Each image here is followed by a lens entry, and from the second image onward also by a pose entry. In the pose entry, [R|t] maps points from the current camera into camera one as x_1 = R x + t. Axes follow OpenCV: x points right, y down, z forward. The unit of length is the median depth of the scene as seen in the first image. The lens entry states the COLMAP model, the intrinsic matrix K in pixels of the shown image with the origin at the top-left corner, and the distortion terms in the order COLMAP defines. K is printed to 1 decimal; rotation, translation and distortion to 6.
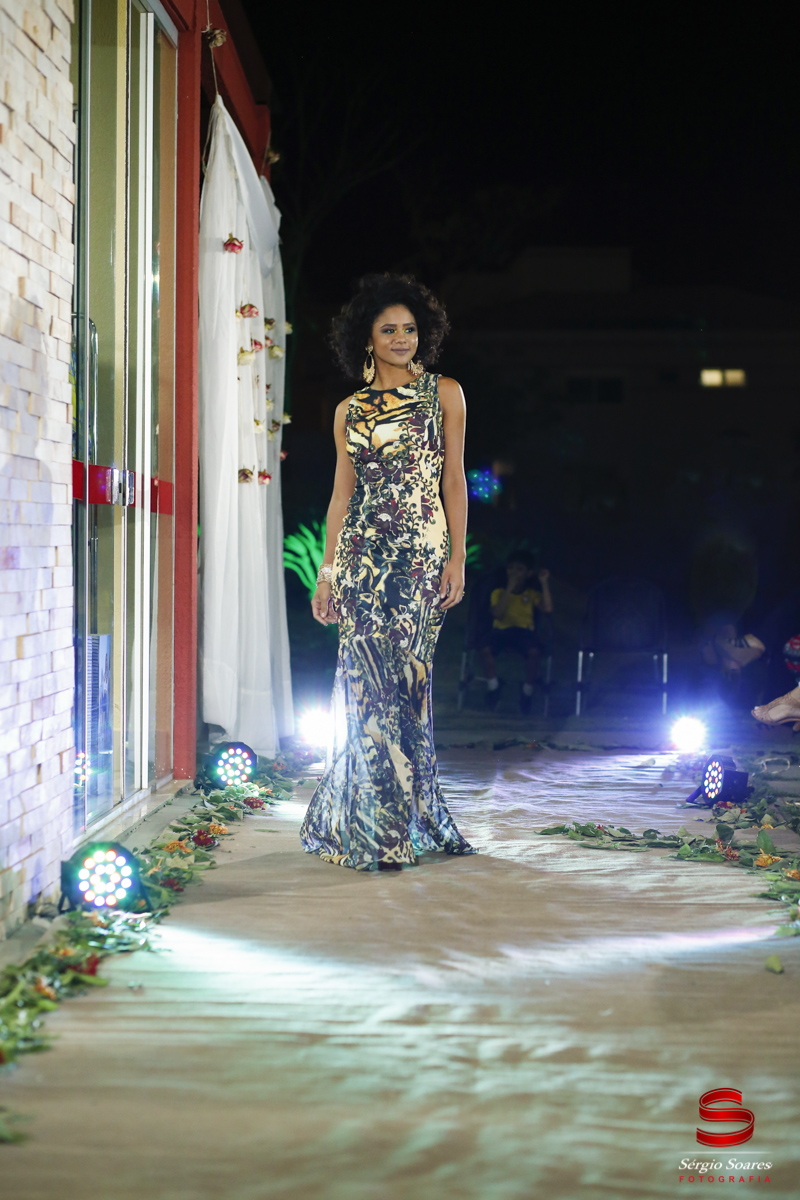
lens RADIAL K [[3011.6, 0, 341.5], [0, 3011.6, 598.5], [0, 0, 1]] dist [-0.046144, -0.761166]
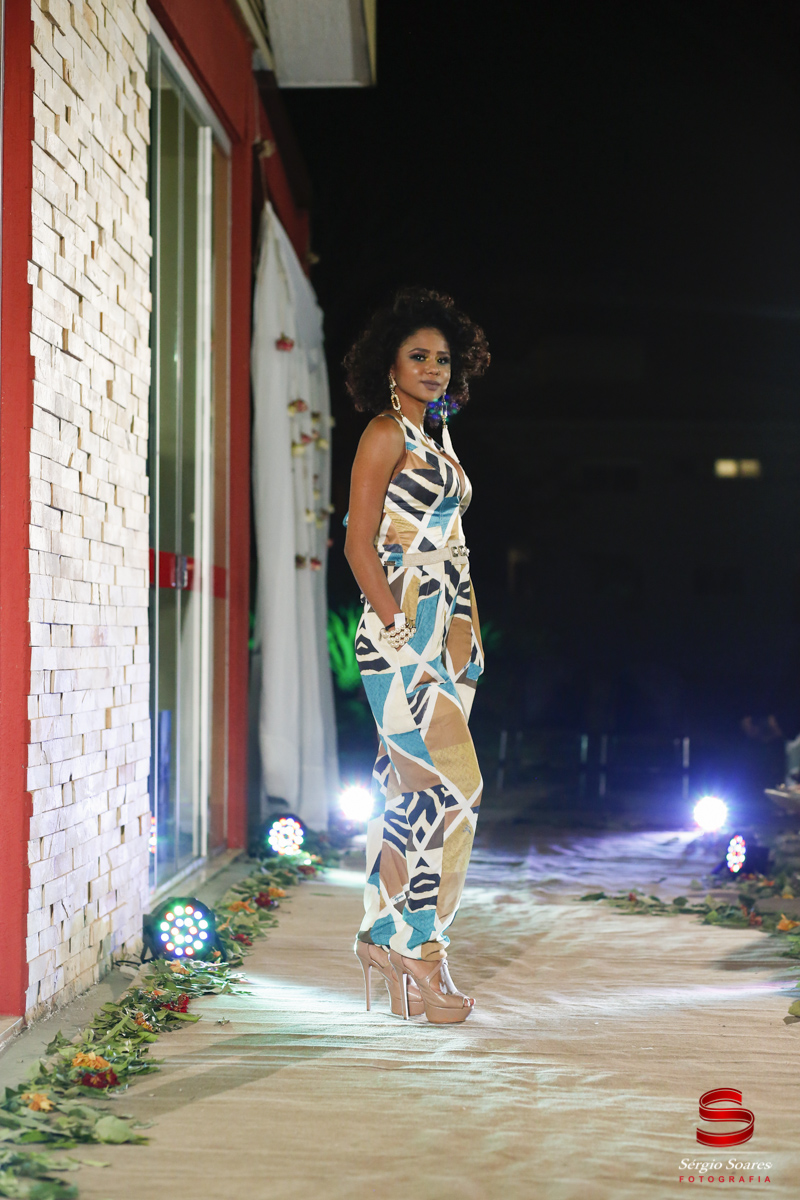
lens RADIAL K [[3035.0, 0, 22.6], [0, 3035.0, 963.1], [0, 0, 1]] dist [-0.437776, 1.539961]
pose [[0.994156, 0.010344, -0.107453, -0.017533], [-0.000477, 0.995810, 0.091449, 0.004158], [0.107948, -0.090863, 0.989995, -0.086542]]
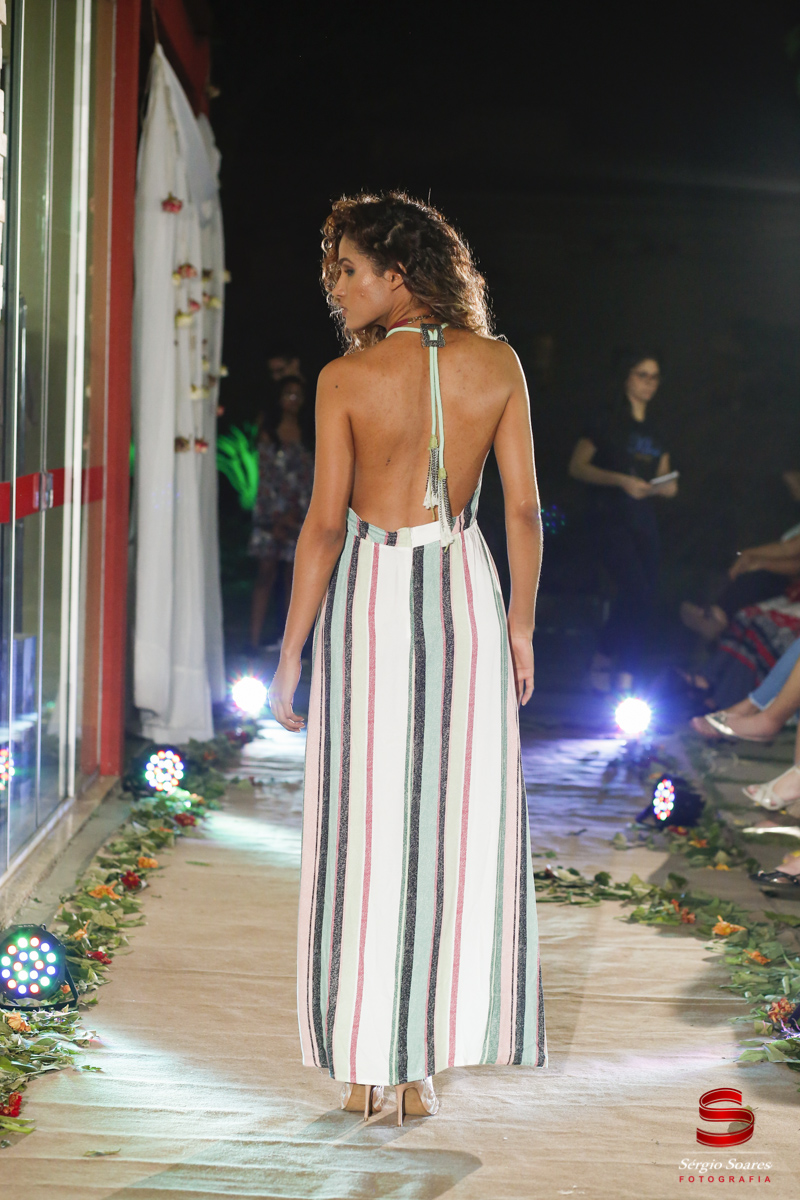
lens RADIAL K [[2998.0, 0, 88.5], [0, 2998.0, 966.0], [0, 0, 1]] dist [-0.416200, 1.593895]
pose [[0.998167, 0.026078, -0.054621, -0.008384], [-0.016016, 0.984056, 0.177135, -0.067983], [0.058369, -0.175936, 0.982670, 0.078322]]
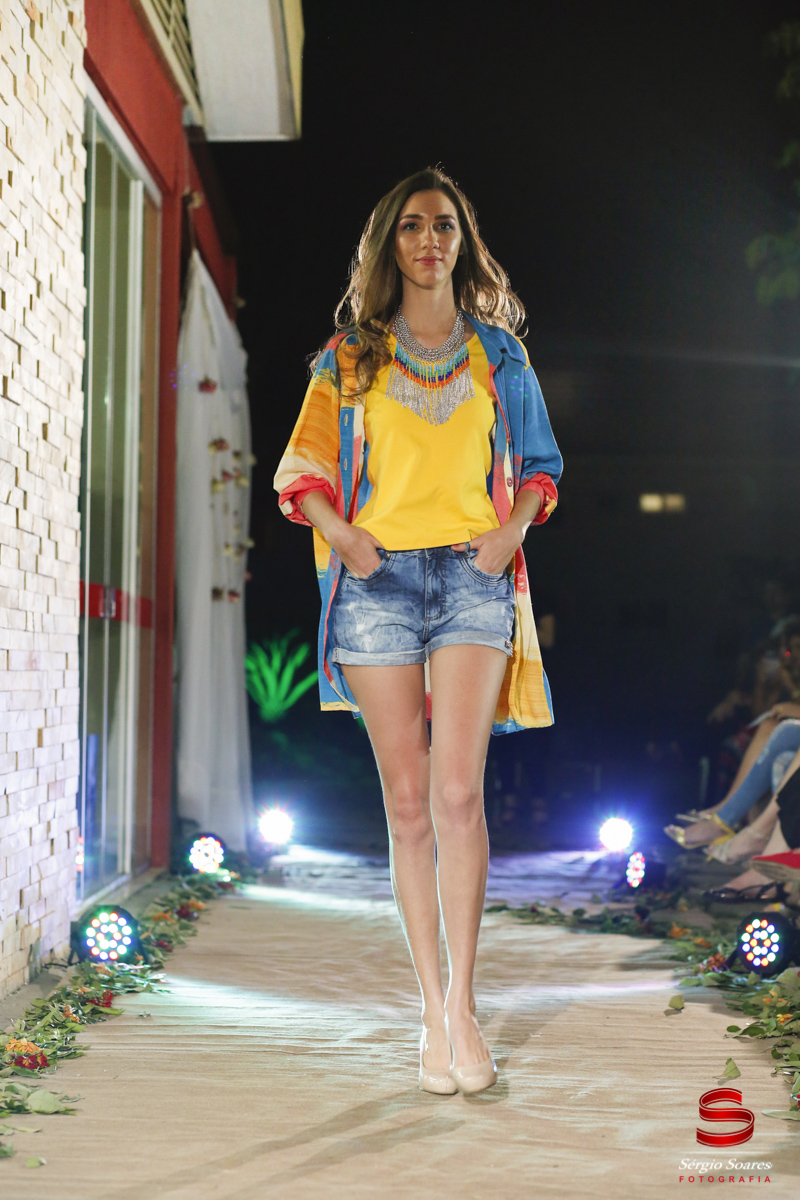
lens RADIAL K [[3052.8, 0, 337.4], [0, 3052.8, 601.4], [0, 0, 1]] dist [0.019556, -1.204970]
pose [[0.999785, 0.009037, 0.018673, -0.012346], [-0.008292, 0.999180, -0.039620, 0.008806], [-0.019015, 0.039457, 0.999040, -0.178501]]
